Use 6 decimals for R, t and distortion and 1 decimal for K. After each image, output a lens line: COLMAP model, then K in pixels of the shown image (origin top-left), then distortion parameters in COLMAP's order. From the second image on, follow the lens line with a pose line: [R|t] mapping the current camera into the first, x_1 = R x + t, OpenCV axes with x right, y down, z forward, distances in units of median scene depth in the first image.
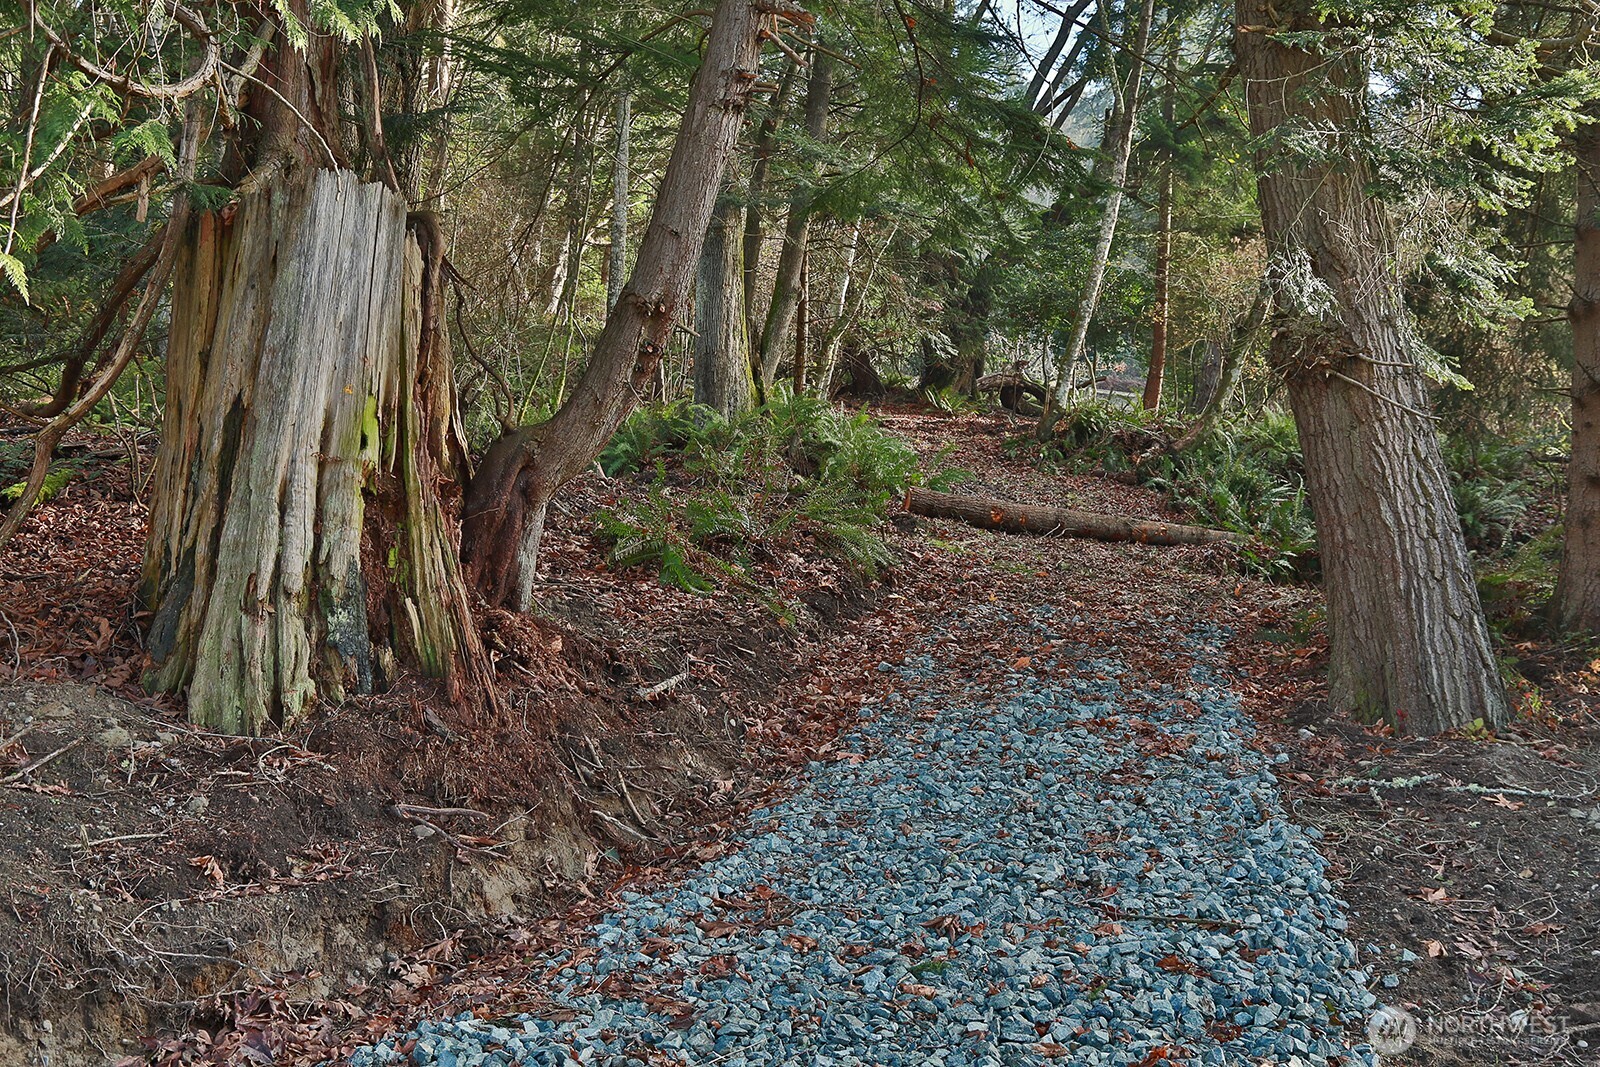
lens RADIAL K [[1830.0, 0, 799.5], [0, 1830.0, 535.5], [0, 0, 1]] dist [0.096442, 0.000000]
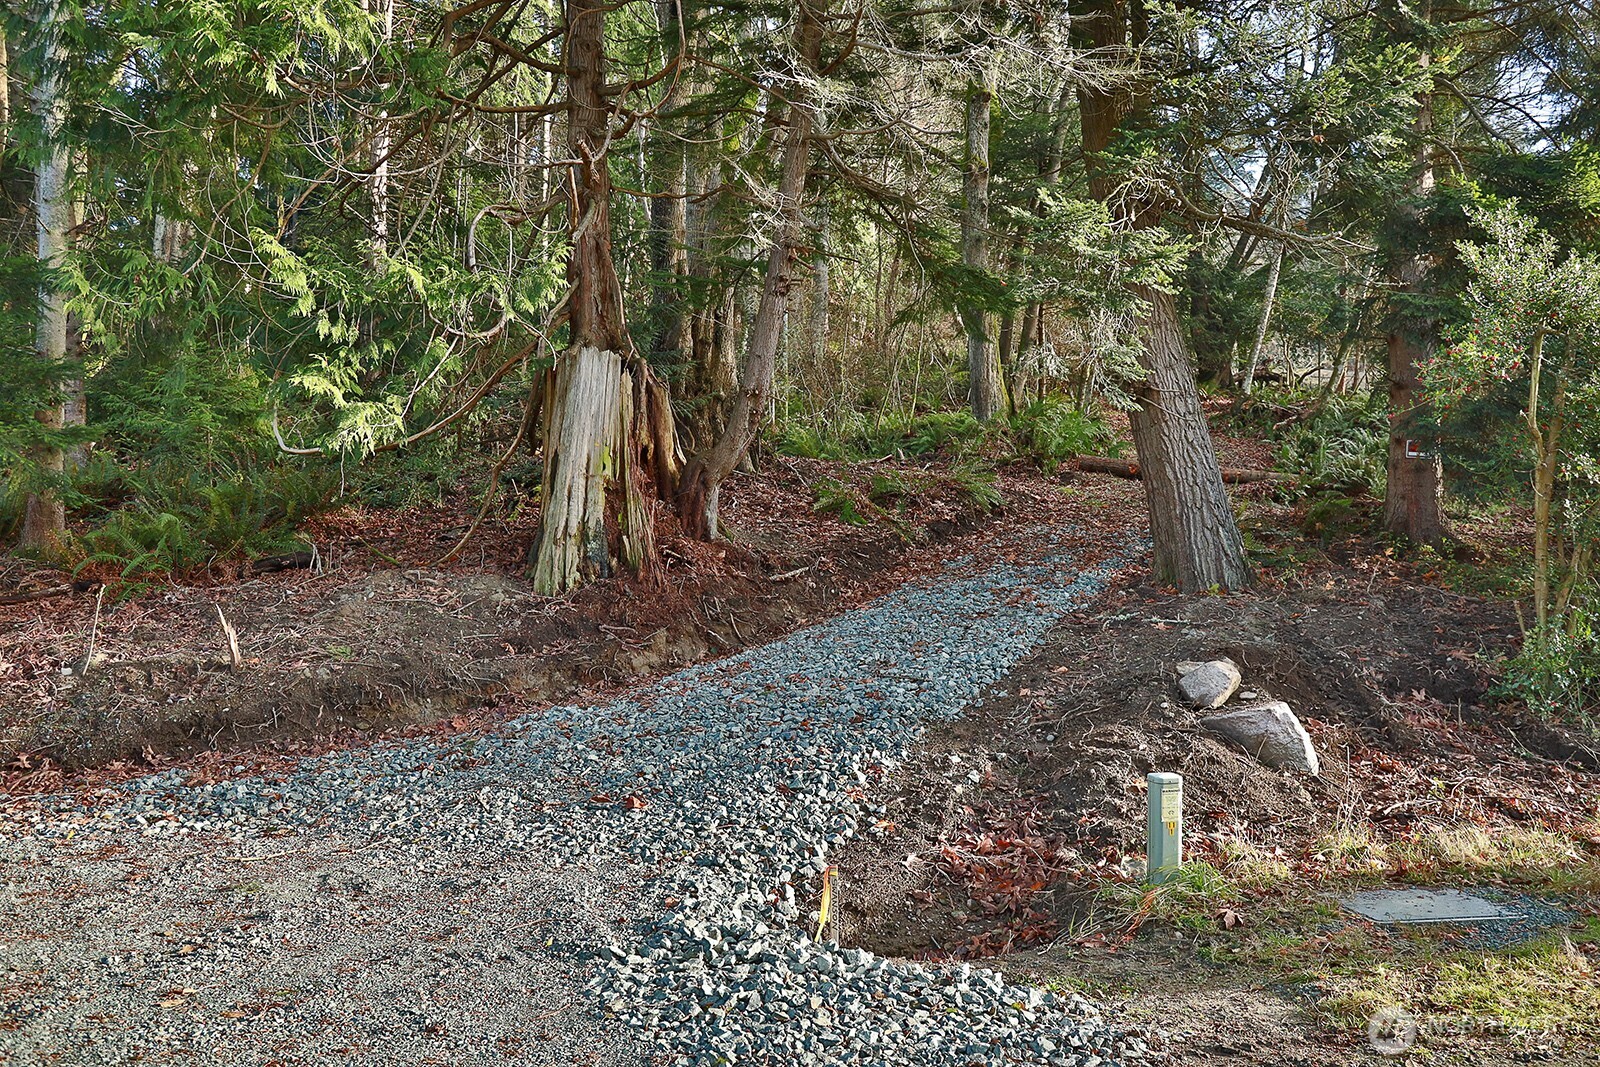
lens RADIAL K [[1159.7, 0, 801.8], [0, 1159.7, 535.1], [0, 0, 1]] dist [-0.060425, -0.001210]
pose [[0.941787, -0.025779, -0.335221, 0.466889], [0.041303, 0.998375, 0.039262, -0.013325], [0.333664, -0.050823, 0.941321, -0.258495]]
